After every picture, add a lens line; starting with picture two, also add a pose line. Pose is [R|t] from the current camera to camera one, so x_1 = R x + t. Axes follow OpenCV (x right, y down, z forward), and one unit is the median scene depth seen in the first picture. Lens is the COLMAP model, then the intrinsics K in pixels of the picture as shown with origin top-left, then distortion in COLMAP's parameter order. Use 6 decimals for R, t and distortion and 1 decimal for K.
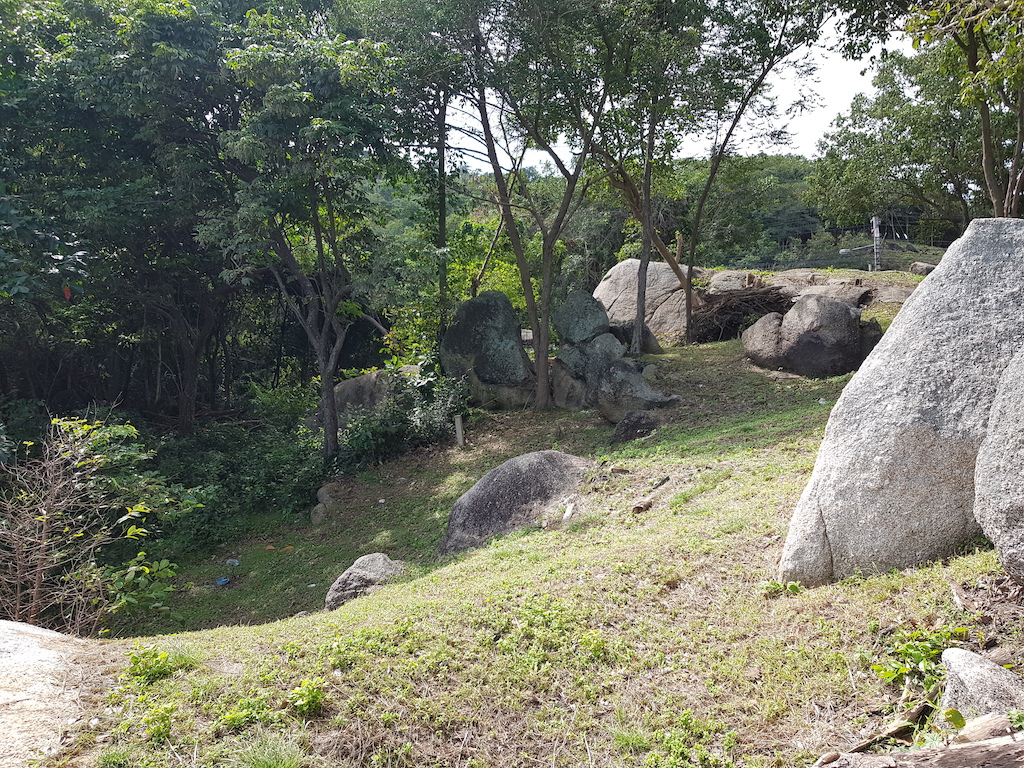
lens RADIAL K [[772.9, 0, 506.4], [0, 772.9, 383.3], [0, 0, 1]] dist [-0.027066, -0.002353]
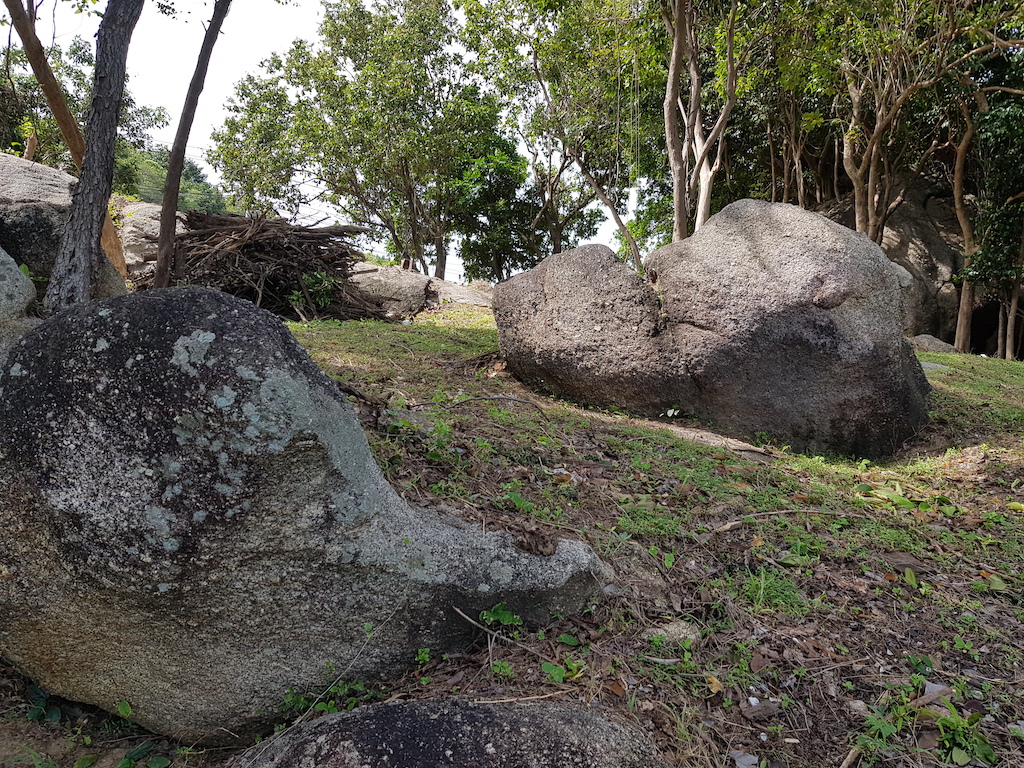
lens RADIAL K [[772.9, 0, 506.4], [0, 772.9, 383.3], [0, 0, 1]] dist [-0.027066, -0.002353]
pose [[0.618353, 0.090137, 0.780714, 0.071649], [-0.057259, 0.995928, -0.069632, -0.006595], [-0.783811, -0.001646, 0.620997, 0.876396]]
